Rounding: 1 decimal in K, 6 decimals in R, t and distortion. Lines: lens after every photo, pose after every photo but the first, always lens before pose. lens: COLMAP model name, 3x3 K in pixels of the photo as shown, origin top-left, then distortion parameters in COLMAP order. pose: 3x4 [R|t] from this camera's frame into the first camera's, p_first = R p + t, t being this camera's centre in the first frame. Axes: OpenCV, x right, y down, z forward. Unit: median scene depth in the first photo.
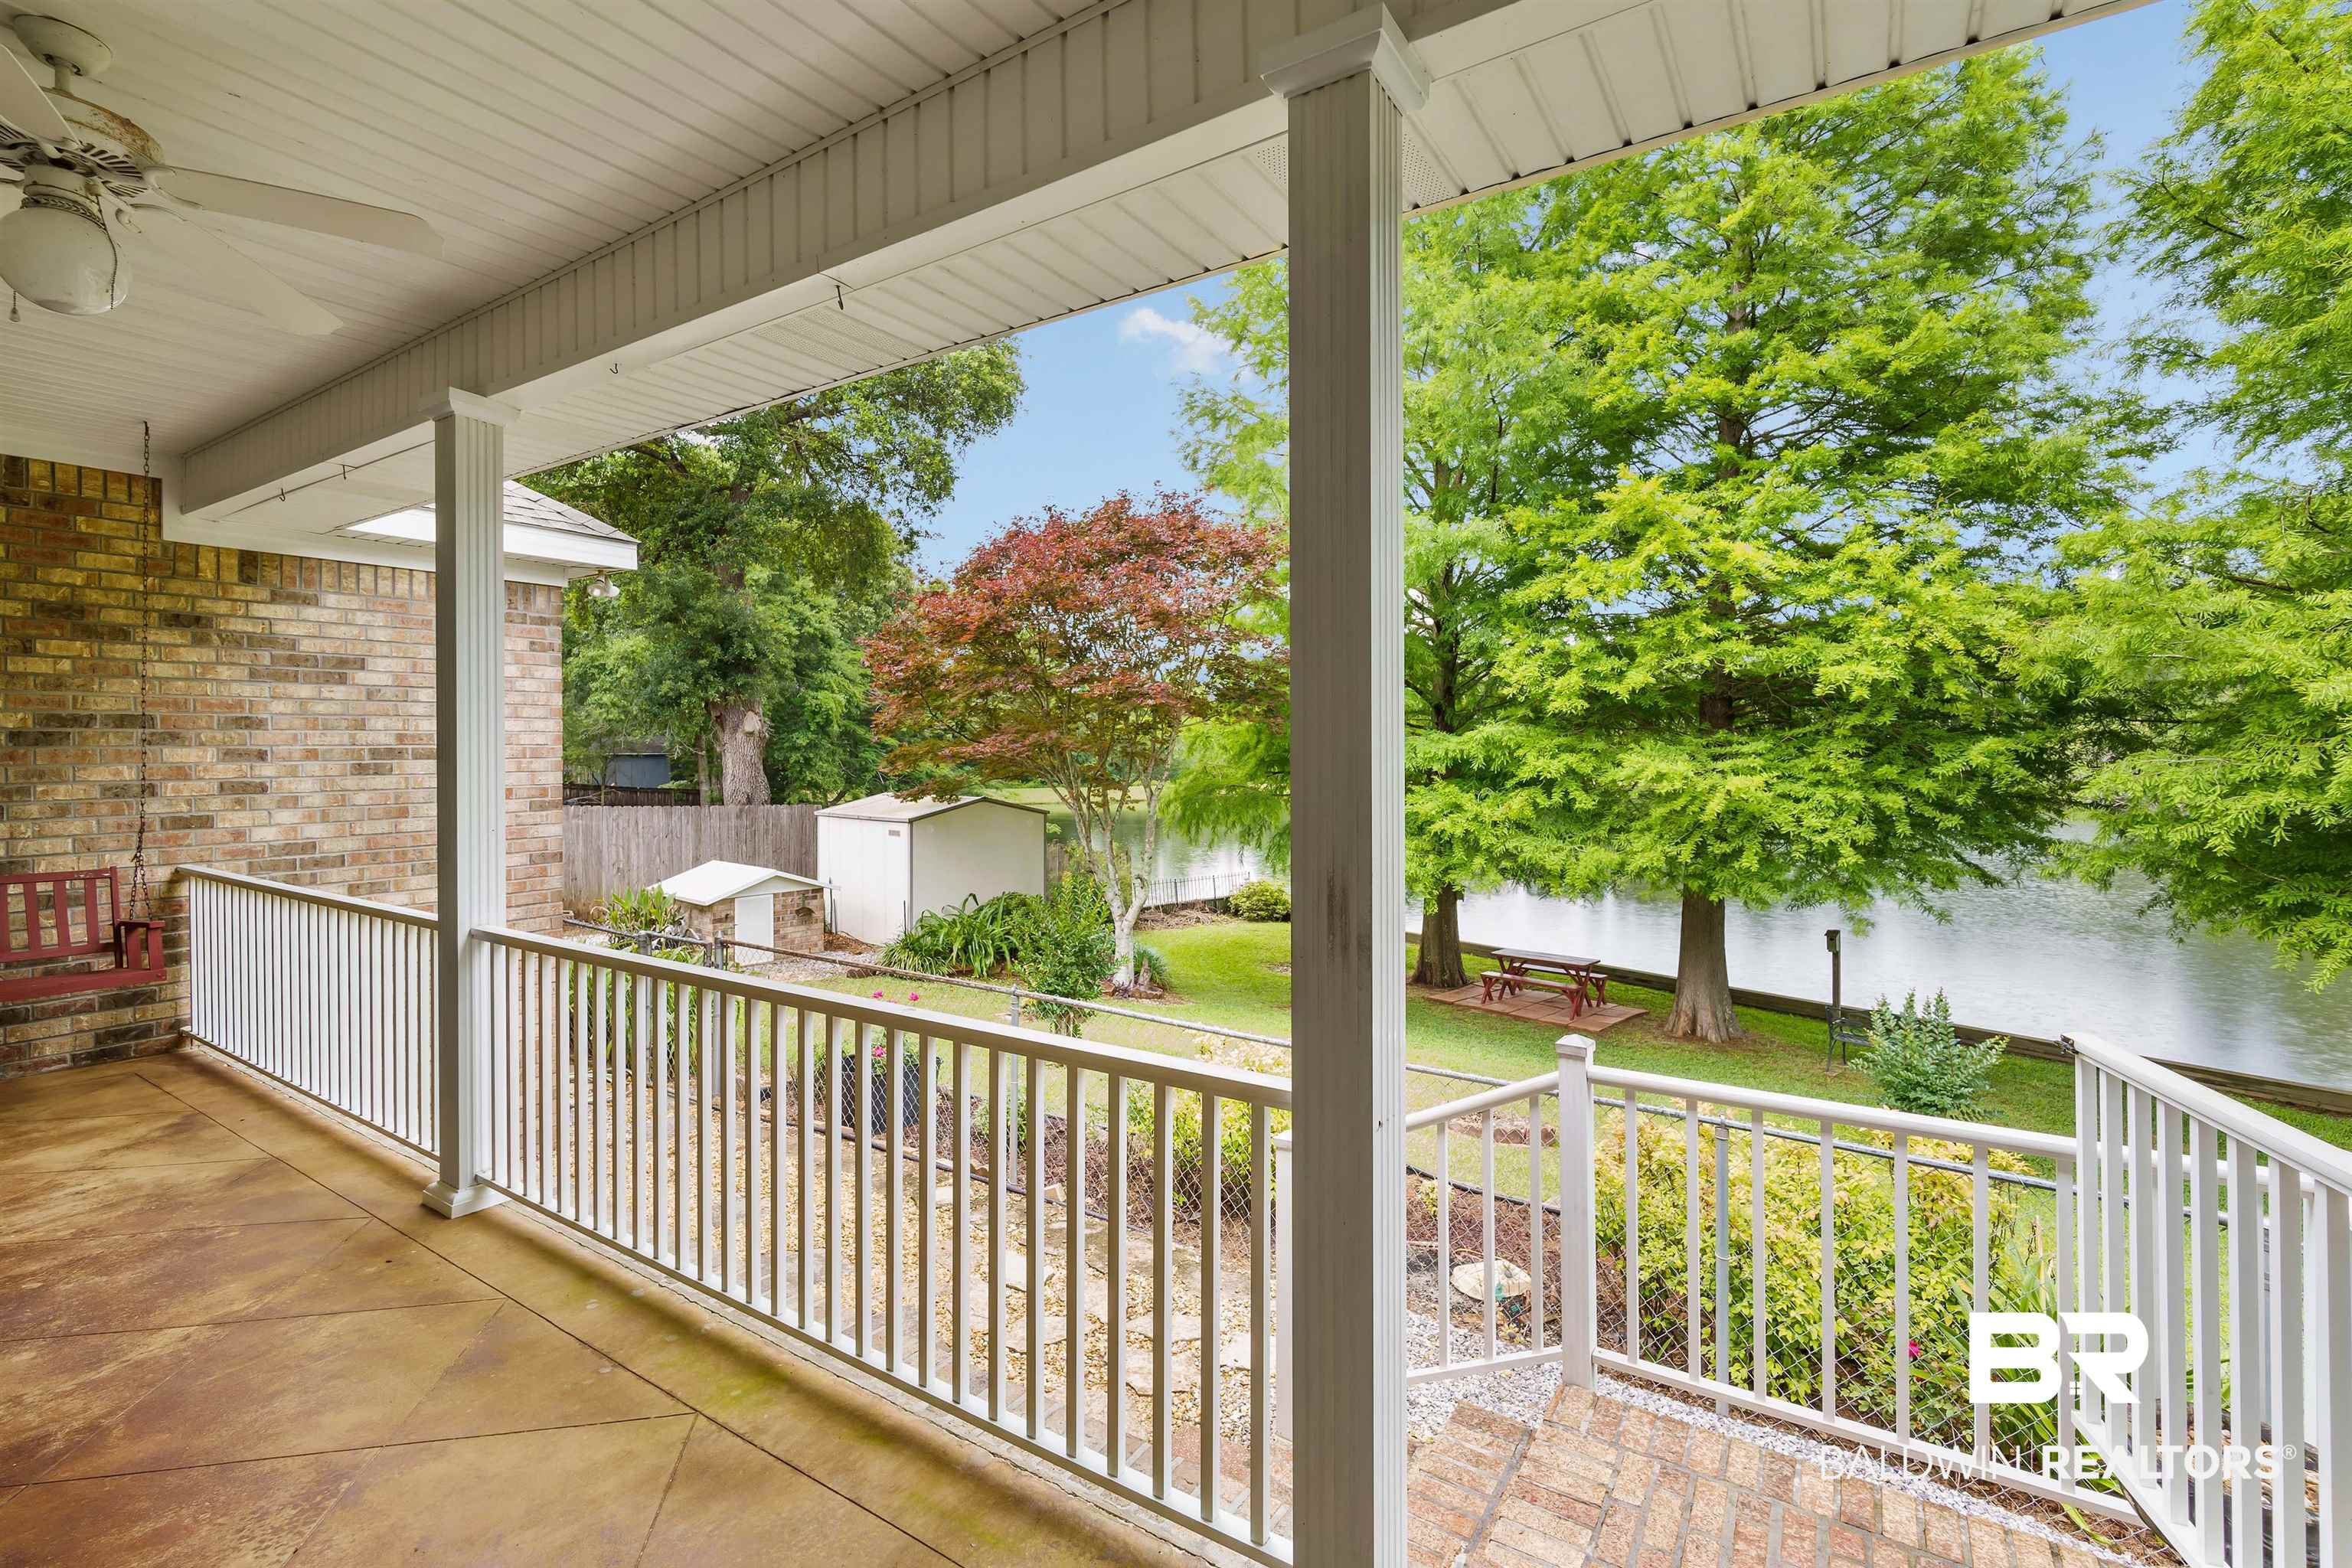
lens RADIAL K [[1047.8, 0, 1176.0], [0, 1047.8, 784.0], [0, 0, 1]] dist [-0.003337, -0.000452]
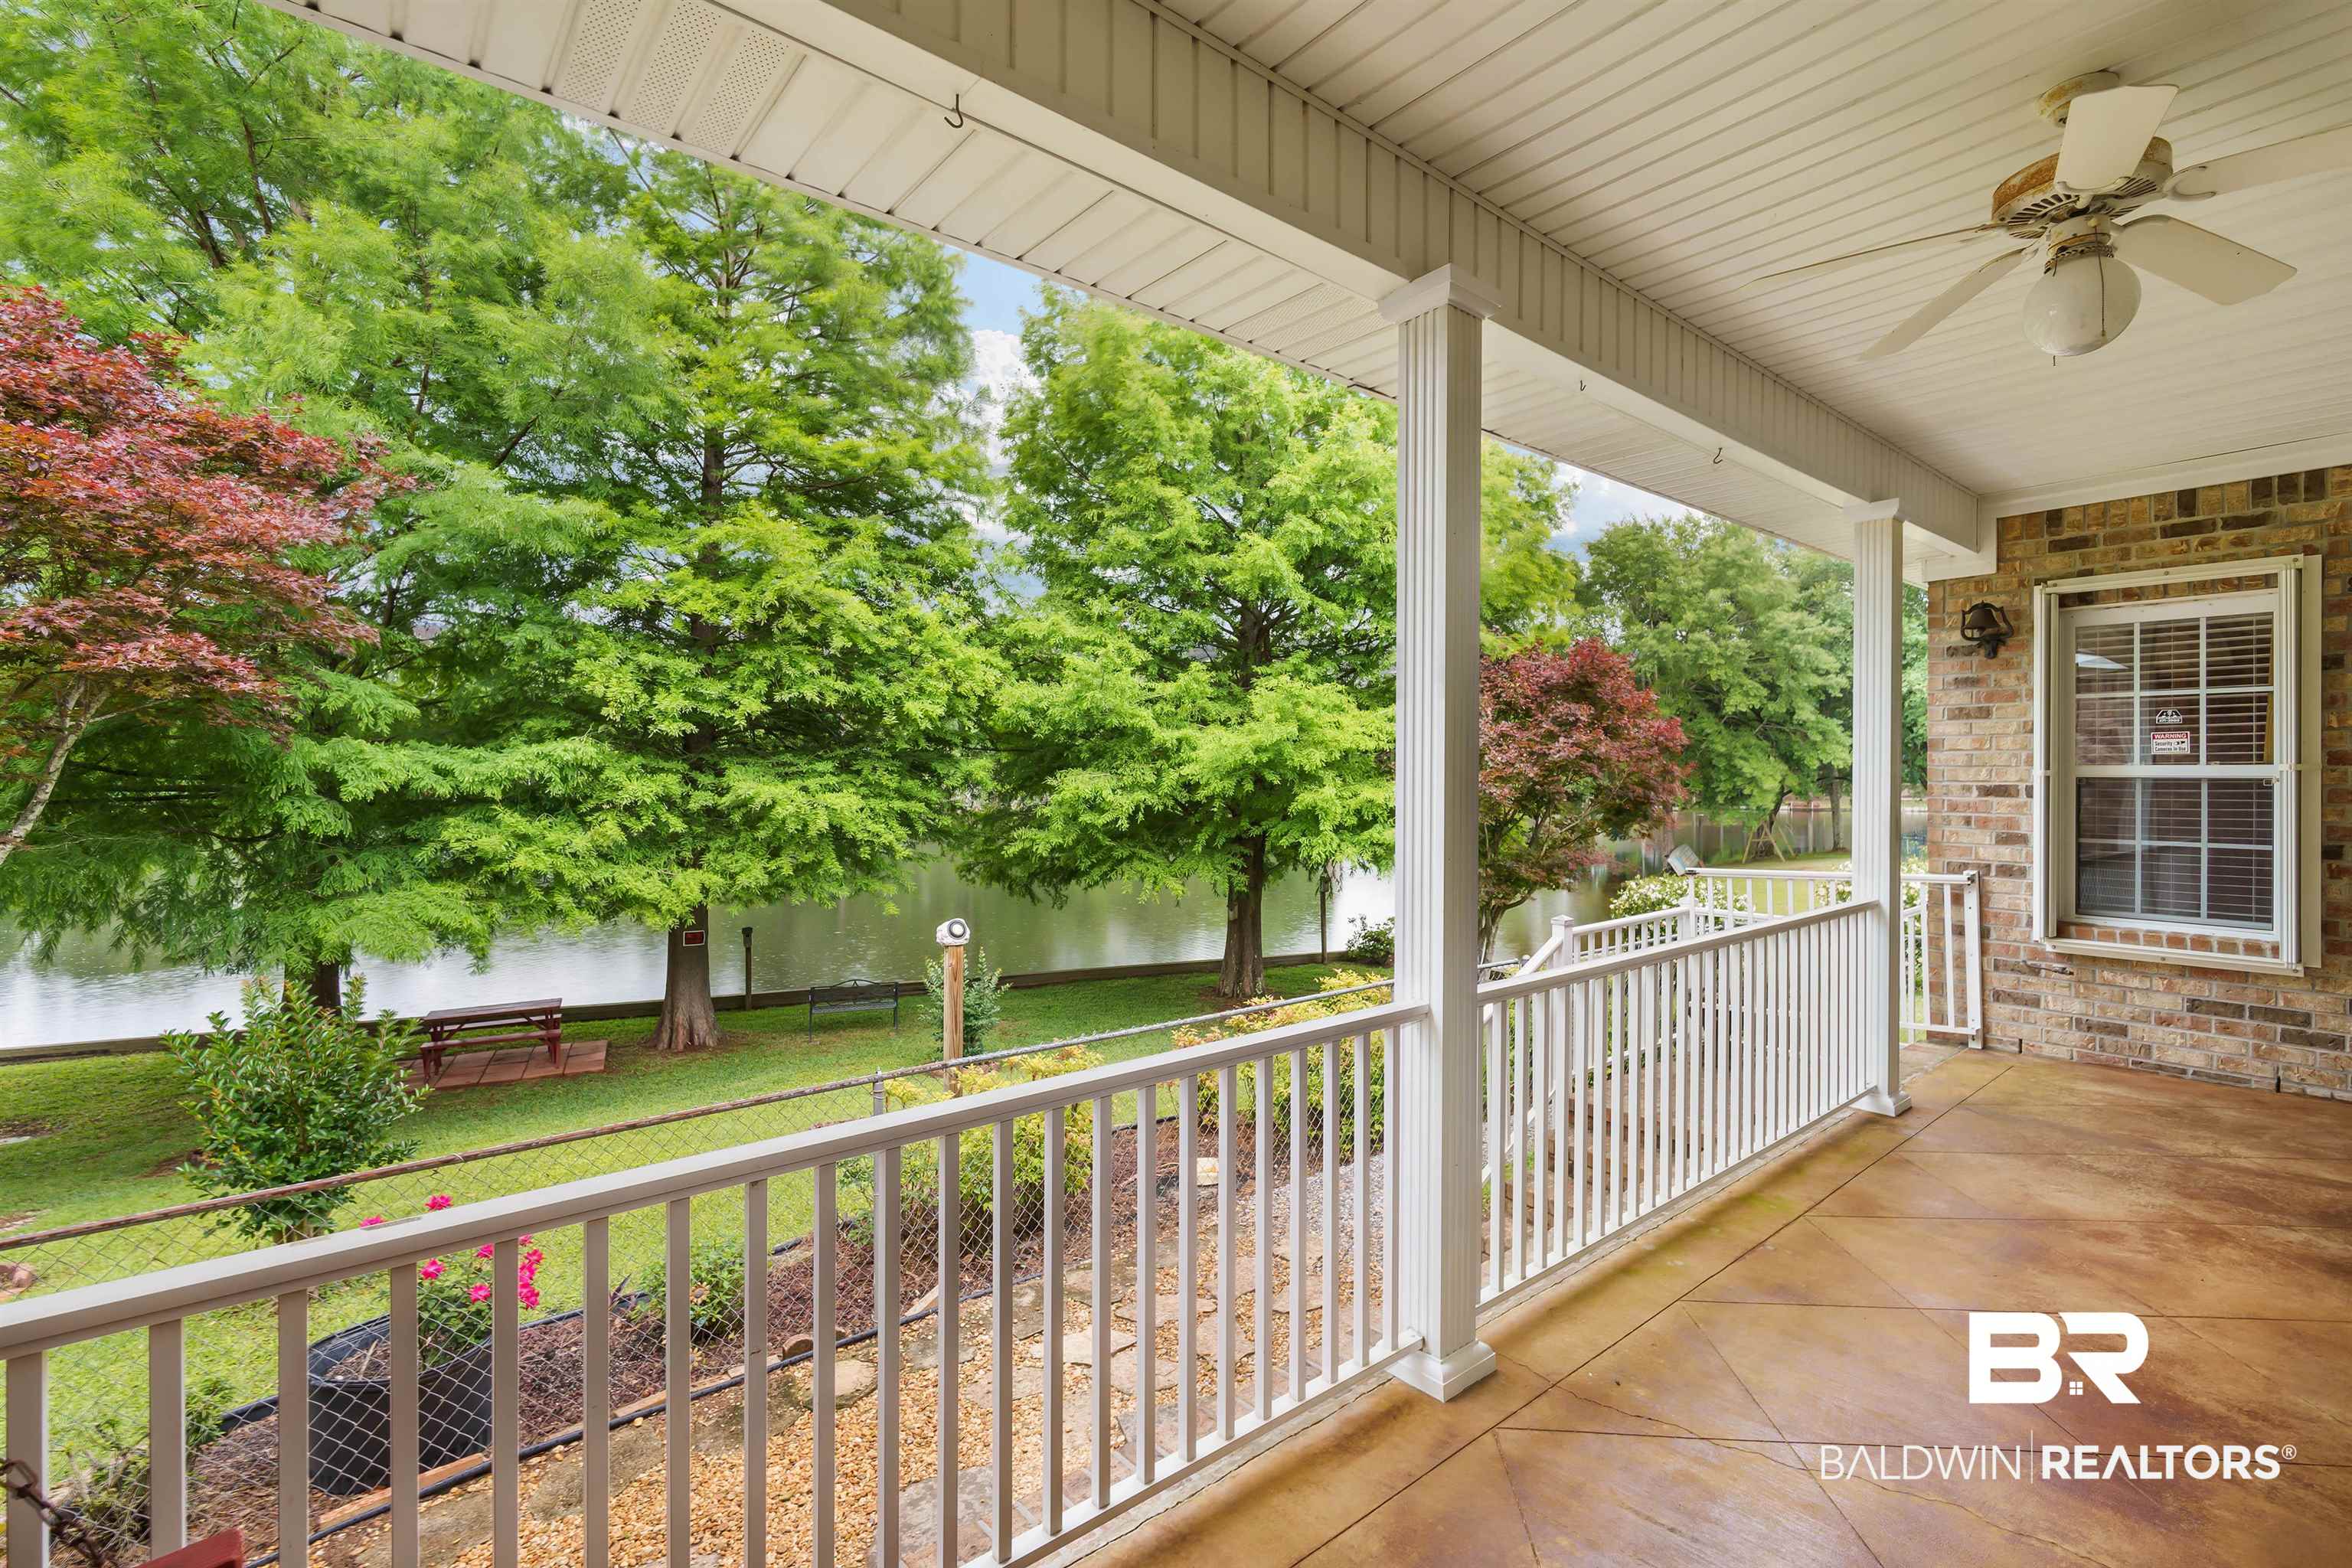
lens RADIAL K [[1024.0, 0, 1176.0], [0, 1024.0, 784.0], [0, 0, 1]] dist [-0.019357, -0.000084]
pose [[0.312211, -0.012105, 0.949936, -0.576579], [0.037258, 0.999306, 0.000489, -0.005664], [-0.949282, 0.035240, 0.312445, 0.386622]]
